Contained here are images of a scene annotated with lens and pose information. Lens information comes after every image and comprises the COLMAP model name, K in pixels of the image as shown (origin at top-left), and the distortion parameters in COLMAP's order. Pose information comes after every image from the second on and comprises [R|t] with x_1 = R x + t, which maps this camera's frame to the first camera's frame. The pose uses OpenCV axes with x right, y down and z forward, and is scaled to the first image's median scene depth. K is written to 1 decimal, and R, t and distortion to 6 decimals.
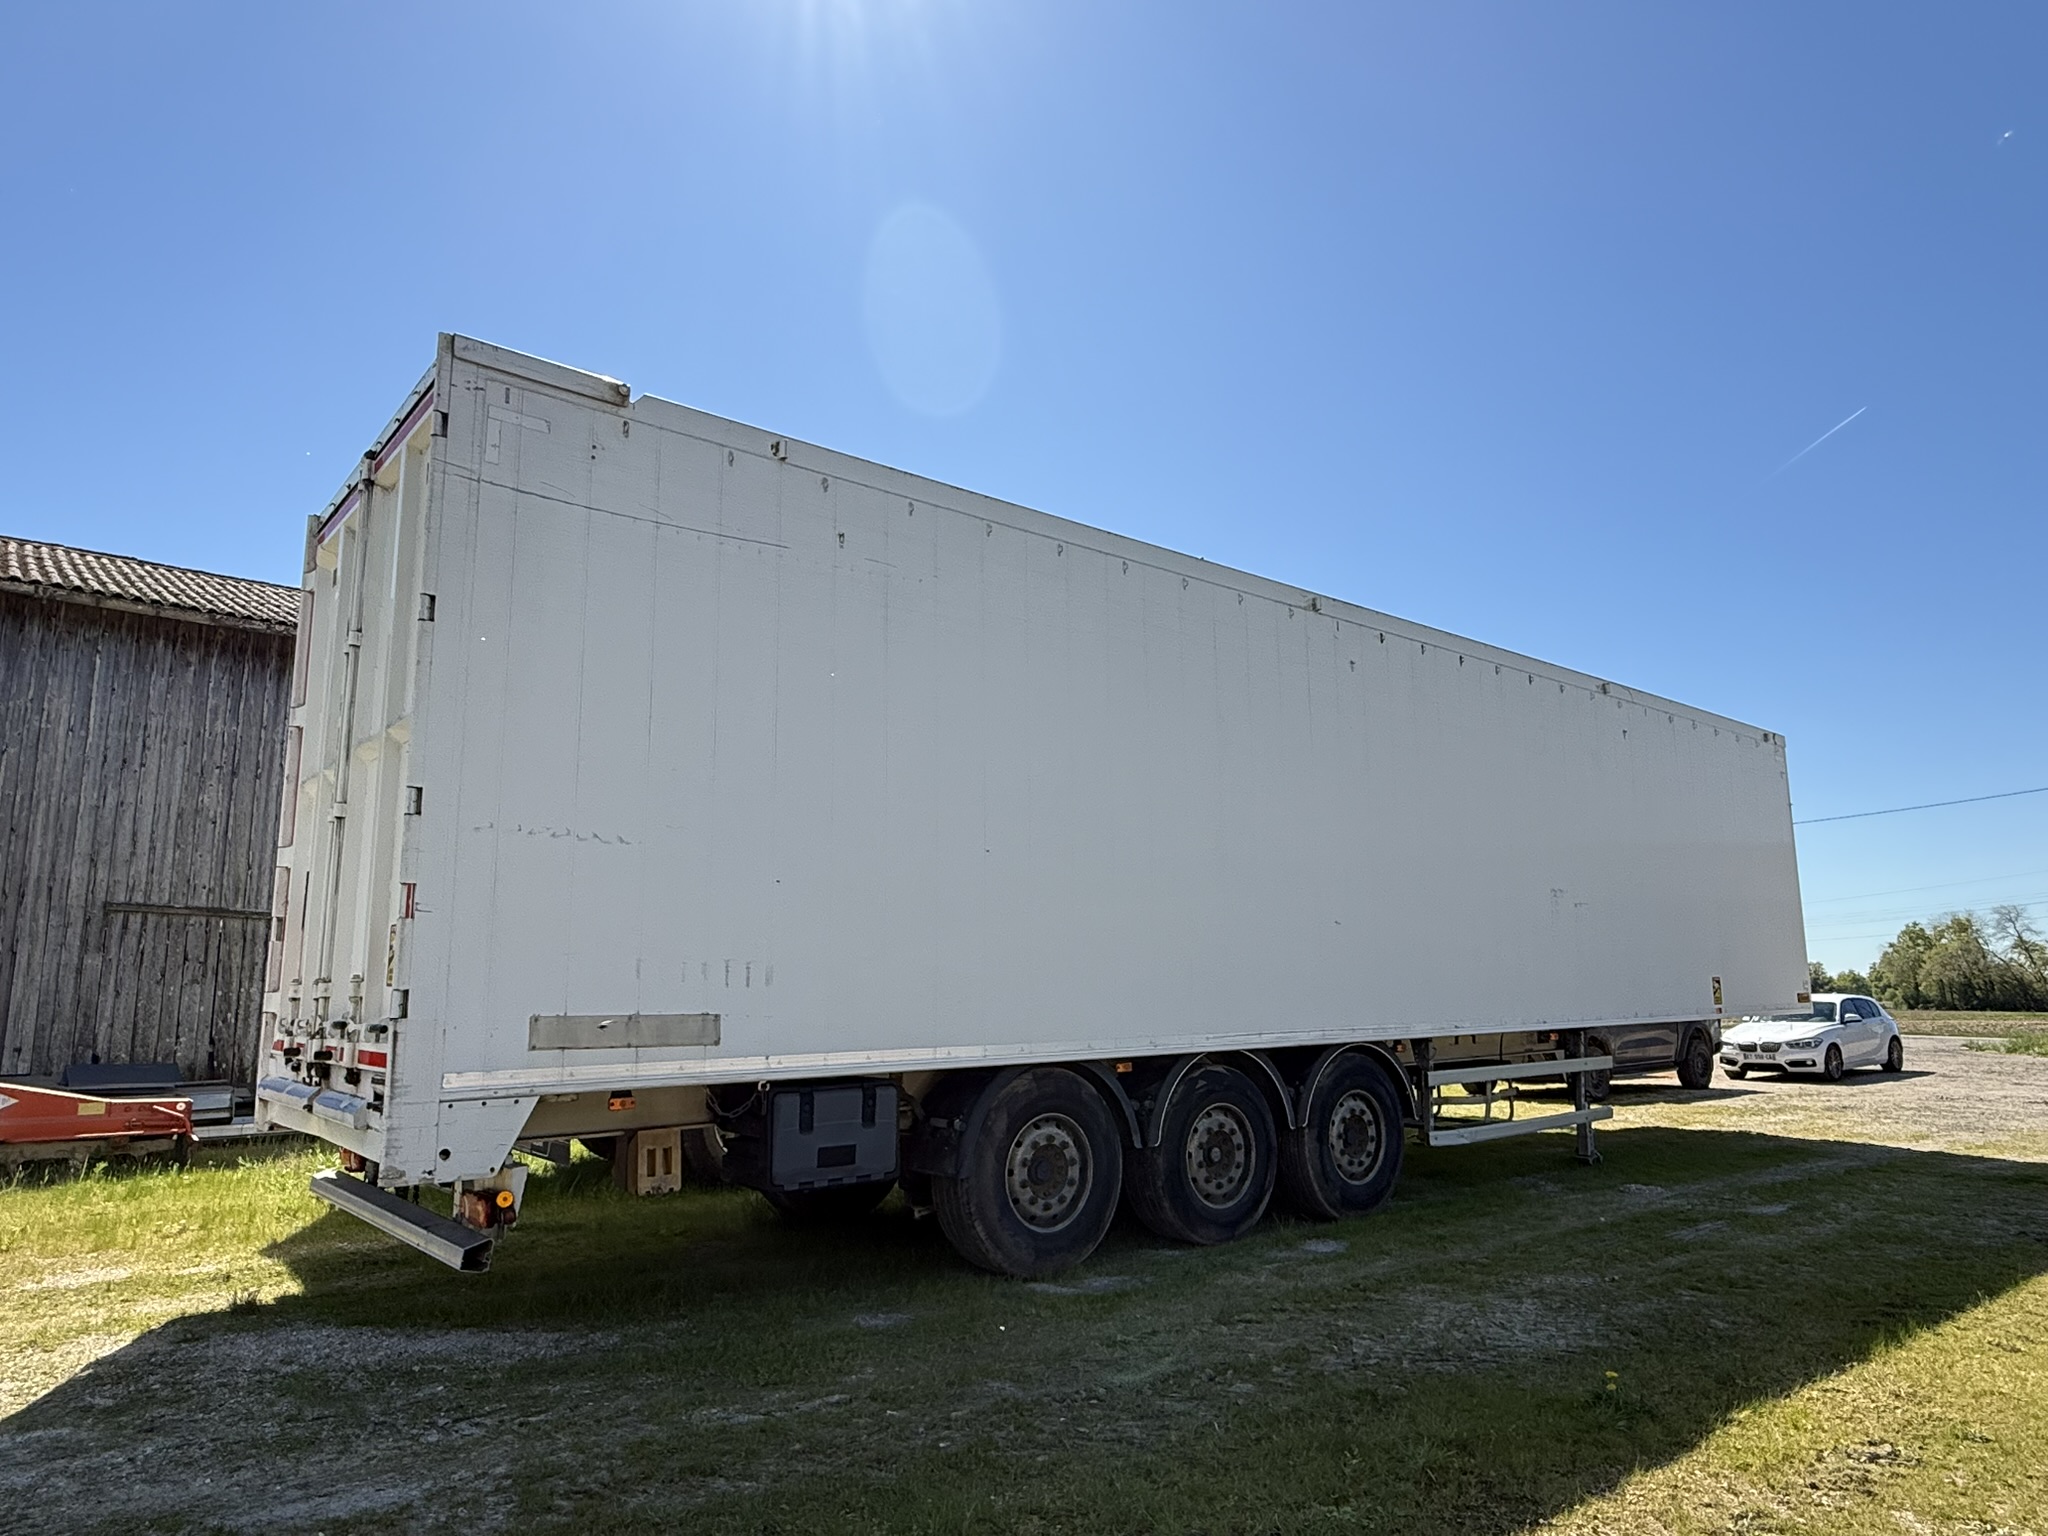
lens RADIAL K [[1280.3, 0, 1015.8], [0, 1280.3, 764.6], [0, 0, 1]] dist [-0.020130, 0.022861]
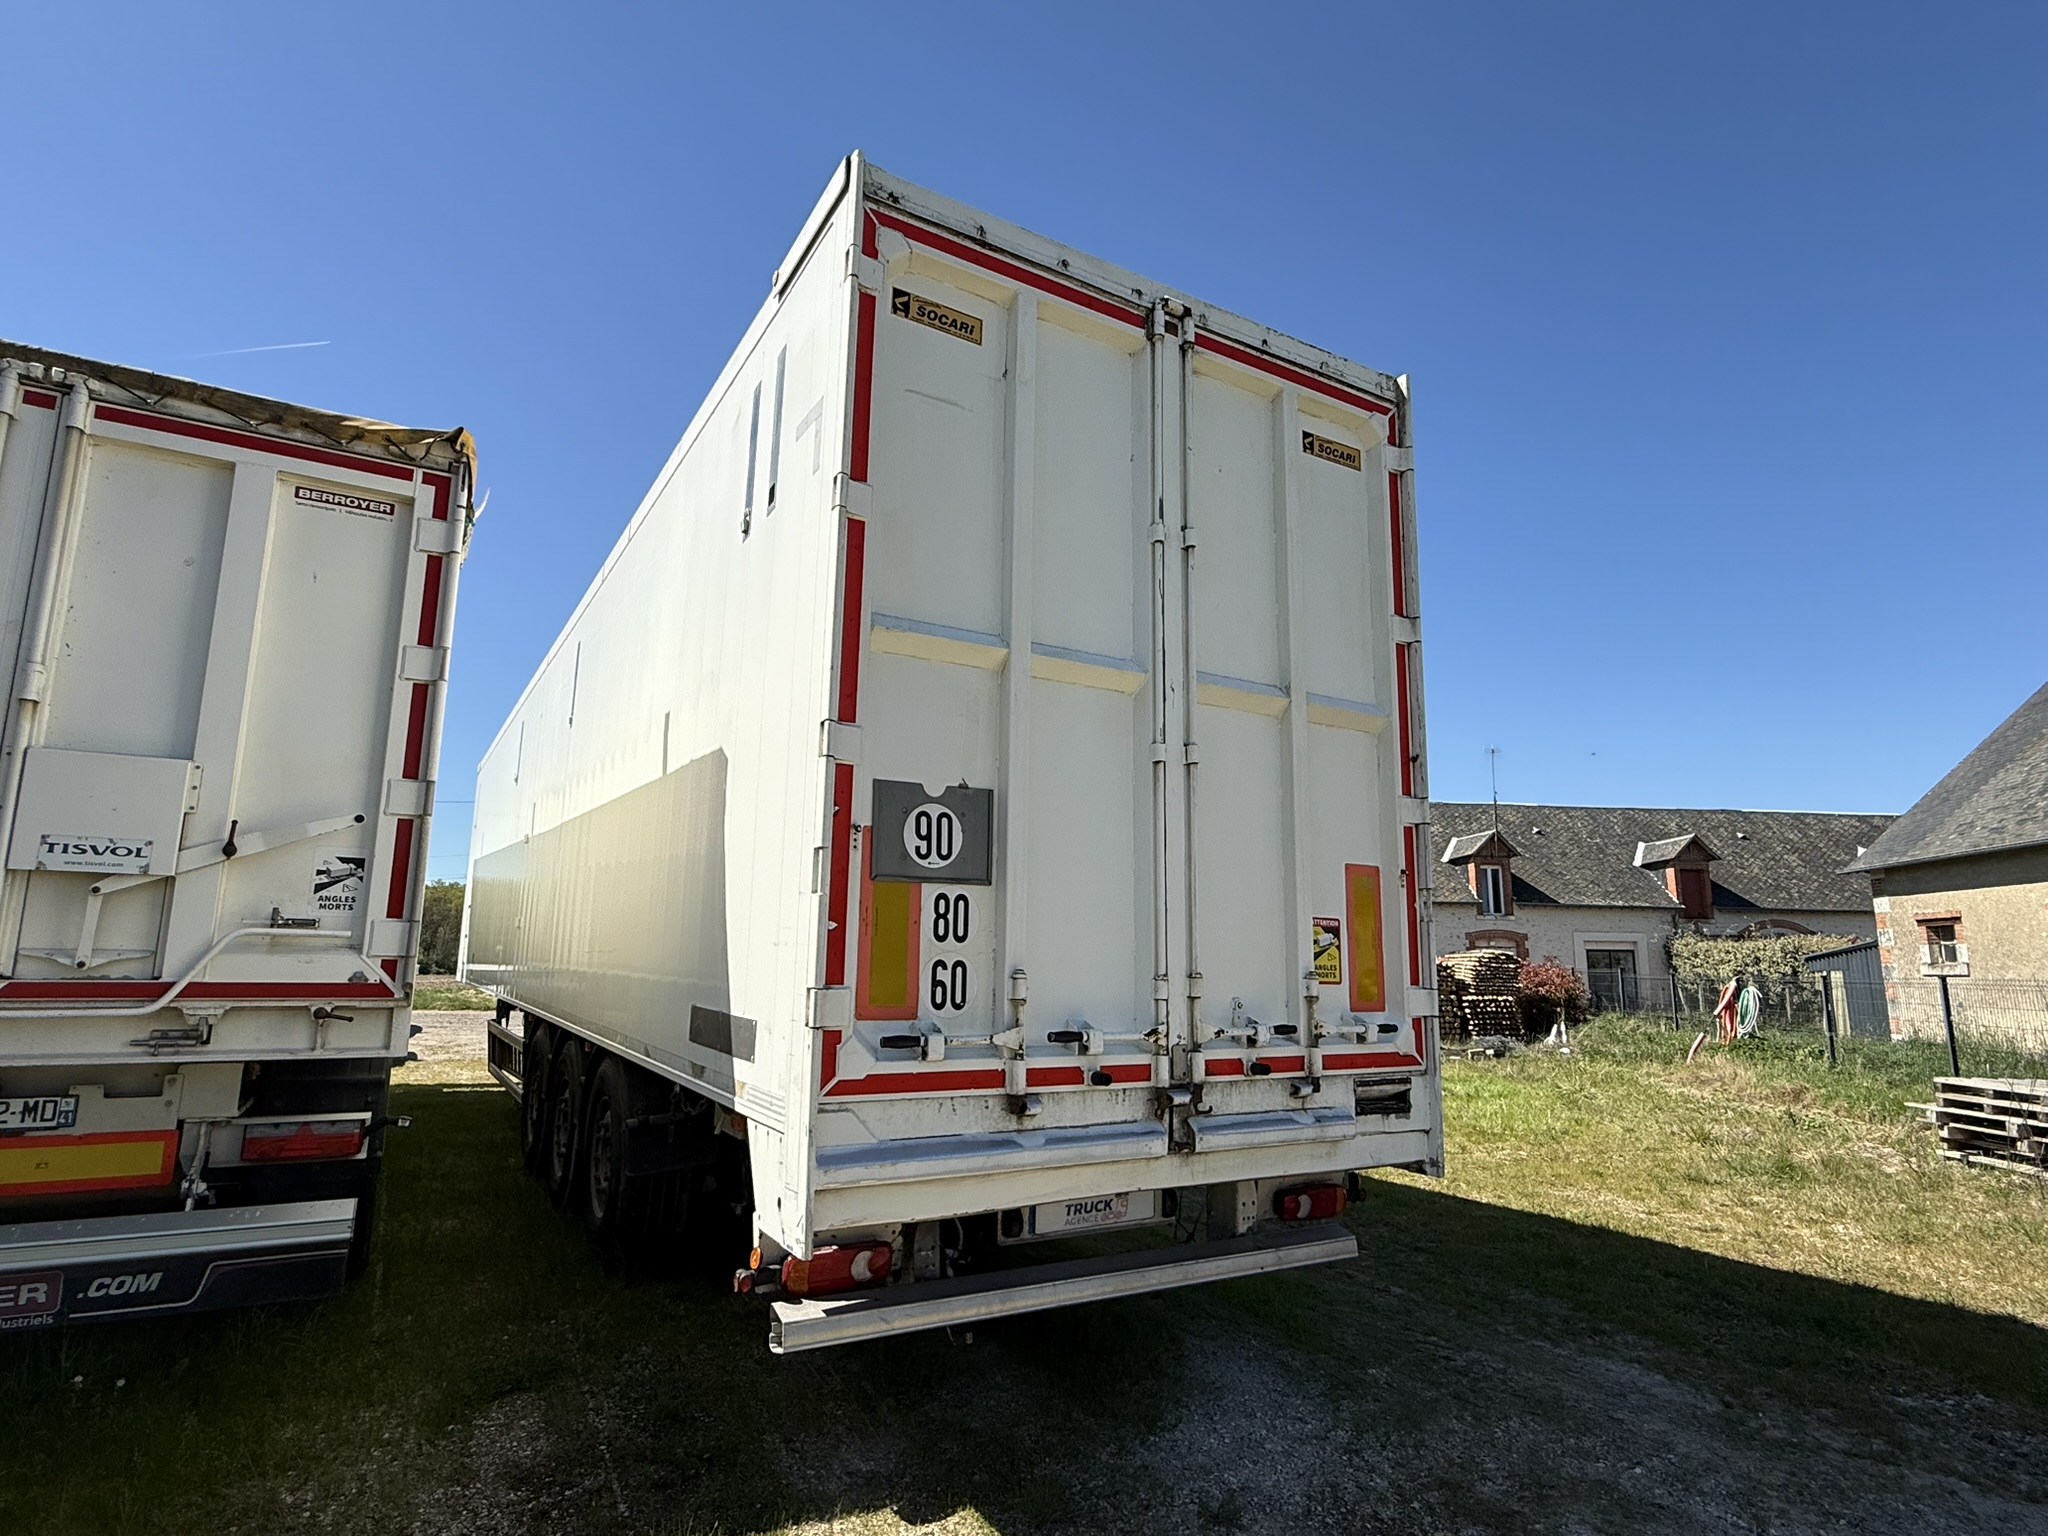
lens RADIAL K [[1075.2, 0, 1023.9], [0, 1075.2, 767.5], [0, 0, 1]] dist [0.000218, -0.000402]
pose [[0.156525, 0.183120, 0.970550, -1.138681], [-0.185502, 0.970625, -0.153217, 0.156166], [-0.970097, -0.156057, 0.185897, 0.940756]]
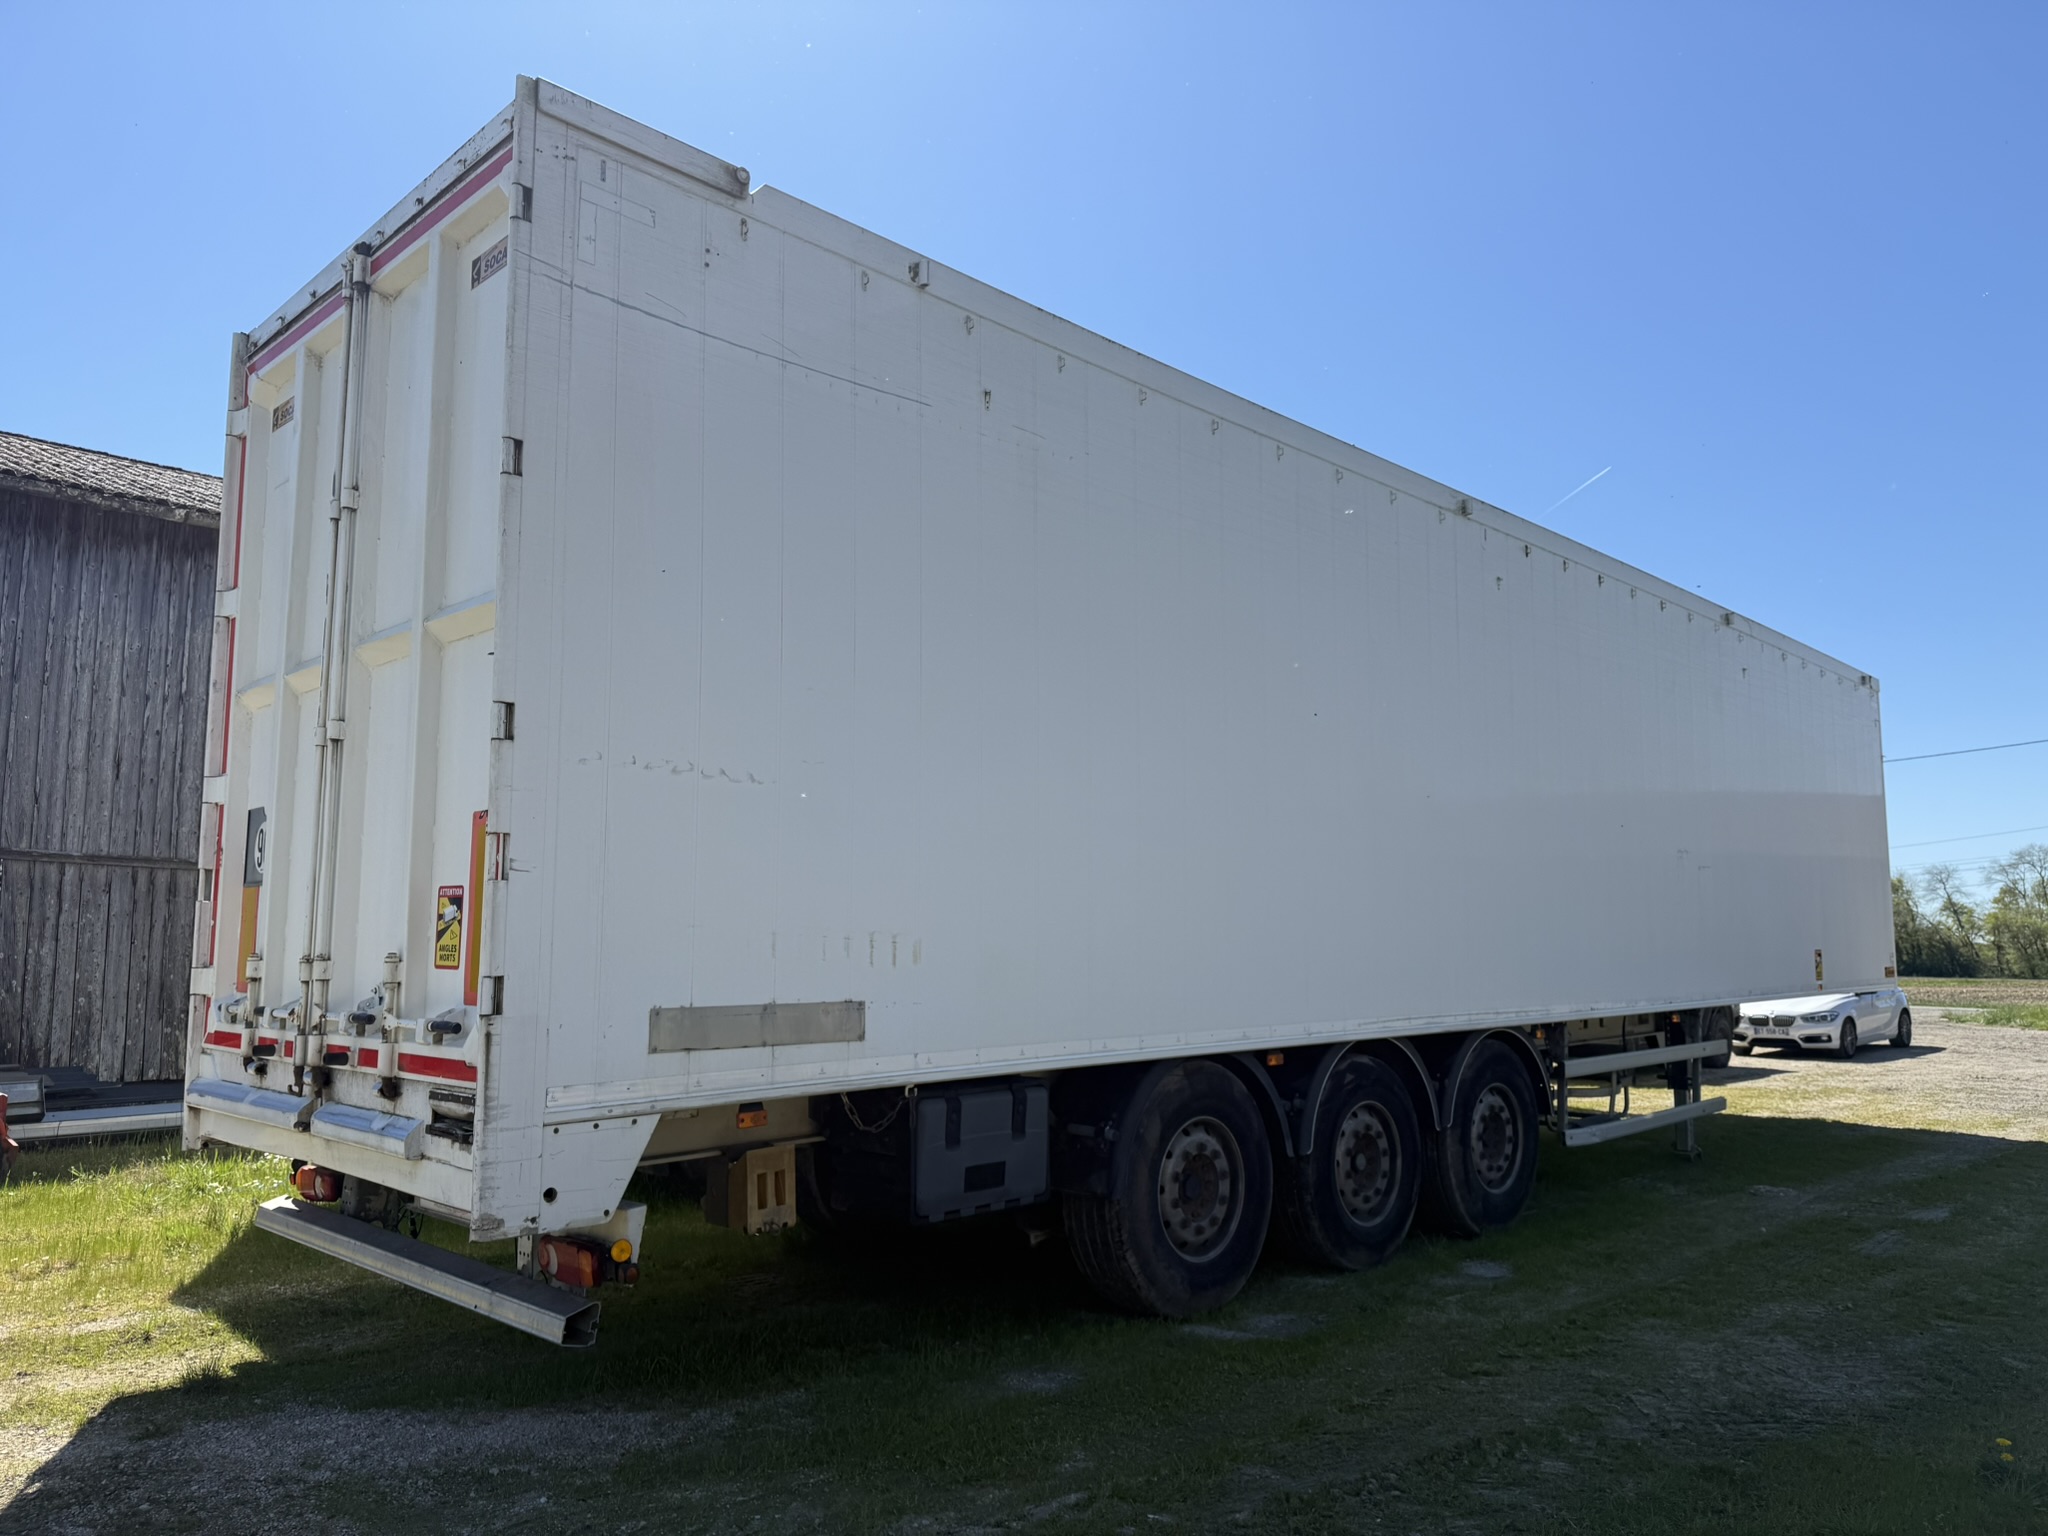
lens RADIAL K [[1443.8, 0, 1014.4], [0, 1443.8, 770.4], [0, 0, 1]] dist [0.028702, -0.037637]
pose [[0.994765, 0.019012, 0.100403, -0.215908], [-0.024413, 0.998304, 0.052841, 0.004728], [-0.099228, -0.055016, 0.993543, 0.114862]]
